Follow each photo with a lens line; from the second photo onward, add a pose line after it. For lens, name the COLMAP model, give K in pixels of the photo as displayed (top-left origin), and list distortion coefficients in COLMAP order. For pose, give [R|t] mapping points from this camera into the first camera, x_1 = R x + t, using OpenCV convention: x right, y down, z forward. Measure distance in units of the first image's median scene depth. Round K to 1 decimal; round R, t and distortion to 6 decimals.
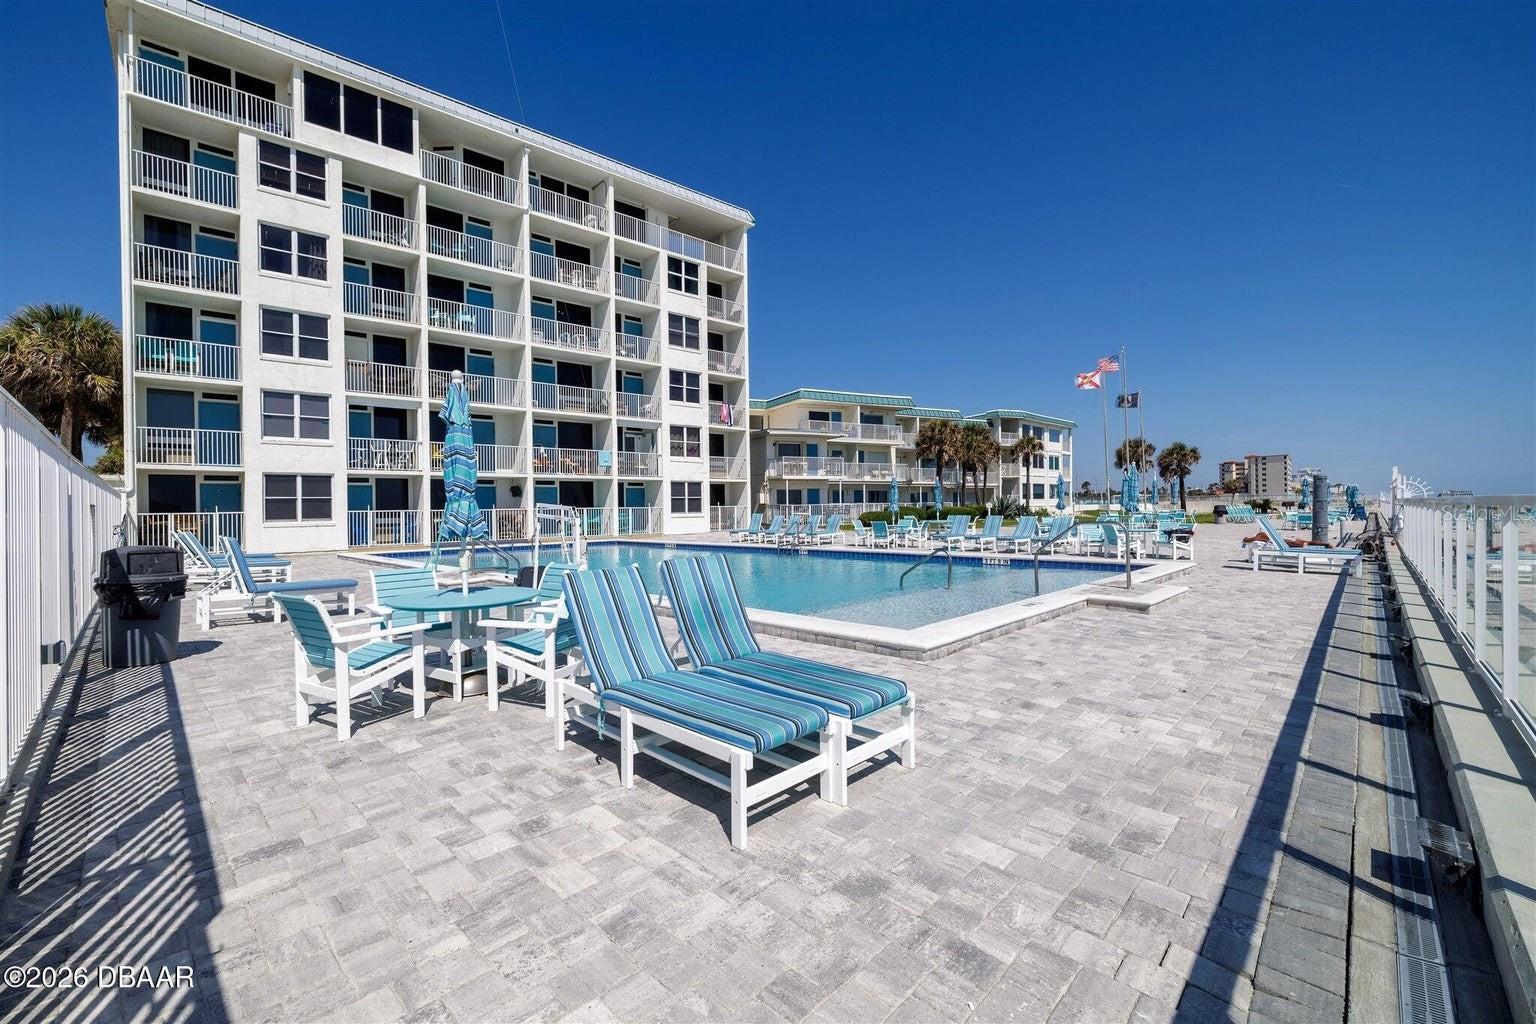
lens RADIAL K [[654.3, 0, 766.6], [0, 654.3, 517.0], [0, 0, 1]] dist [0.001618, 0.001242]
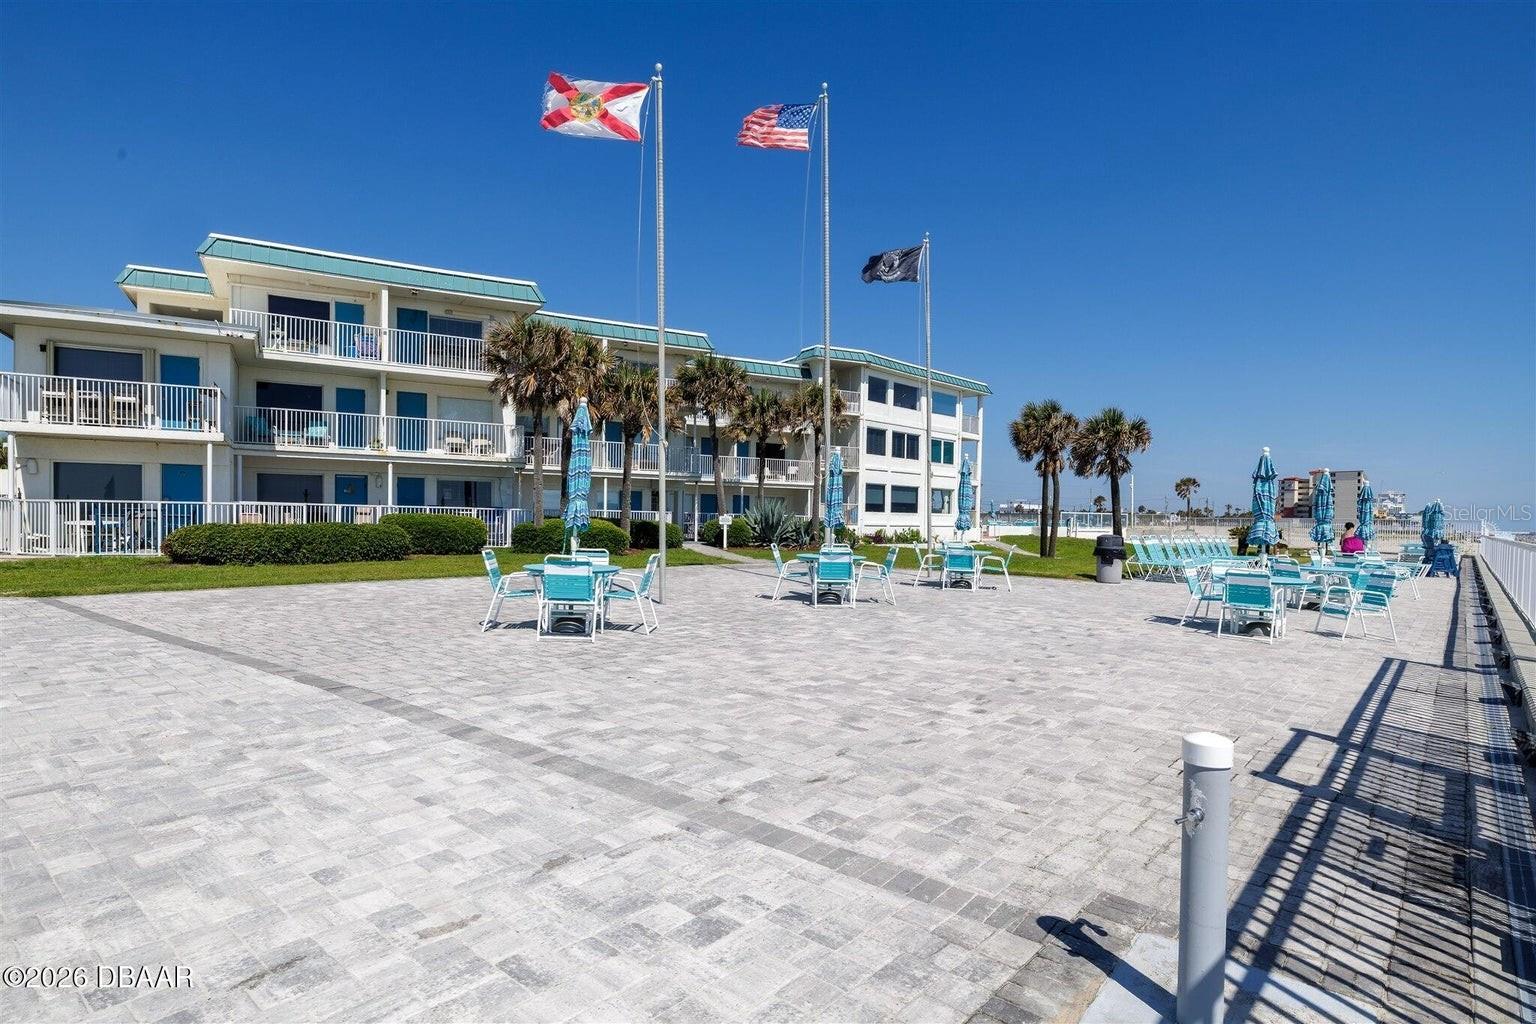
lens RADIAL K [[839.0, 0, 771.5], [0, 839.0, 524.9], [0, 0, 1]] dist [0.002462, -0.000391]
pose [[0.997937, 0.031340, 0.056030, 0.333415], [-0.030892, 0.999484, -0.008850, -0.009690], [-0.056279, 0.007101, 0.998390, 0.364849]]
